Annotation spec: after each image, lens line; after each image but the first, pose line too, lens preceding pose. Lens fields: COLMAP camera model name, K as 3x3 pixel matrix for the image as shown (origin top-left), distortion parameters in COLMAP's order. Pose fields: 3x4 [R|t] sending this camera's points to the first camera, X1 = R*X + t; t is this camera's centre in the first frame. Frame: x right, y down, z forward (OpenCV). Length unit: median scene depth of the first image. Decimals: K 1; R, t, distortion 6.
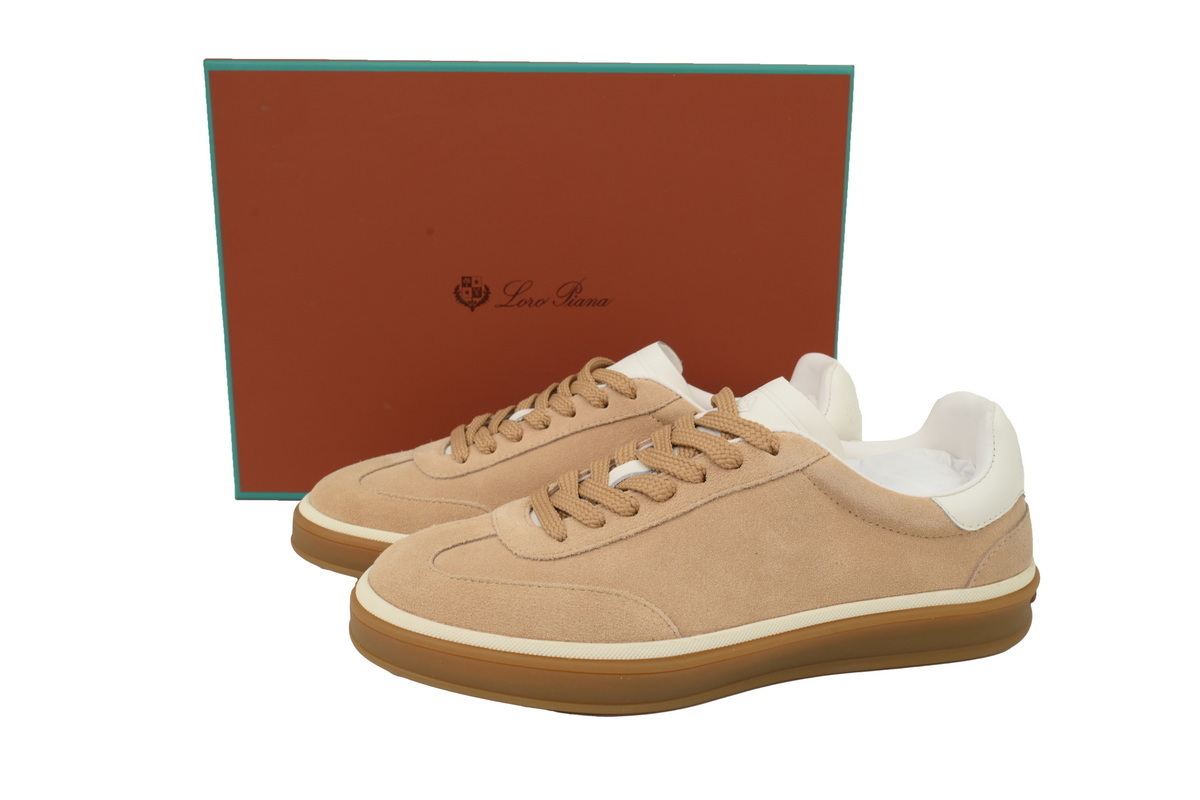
lens RADIAL K [[1074.2, 0, 600.3], [0, 1074.2, 399.6], [0, 0, 1]] dist [0.010161, -0.000793]
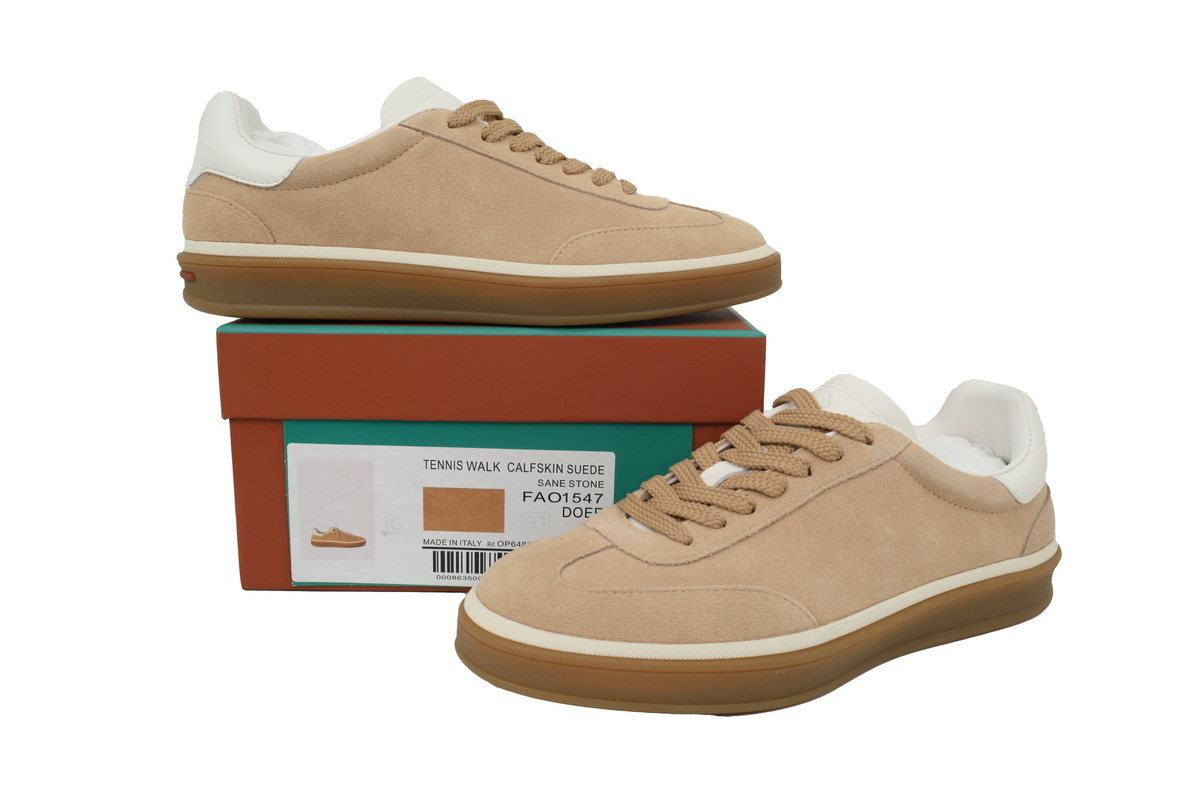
lens RADIAL K [[1074.2, 0, 600.2], [0, 1074.2, 400.1], [0, 0, 1]] dist [0.010161, -0.000793]
pose [[0.958466, -0.050512, 0.280697, -0.385266], [0.059598, 0.997936, -0.023921, 0.017112], [-0.278909, 0.039657, 0.959498, 0.062746]]
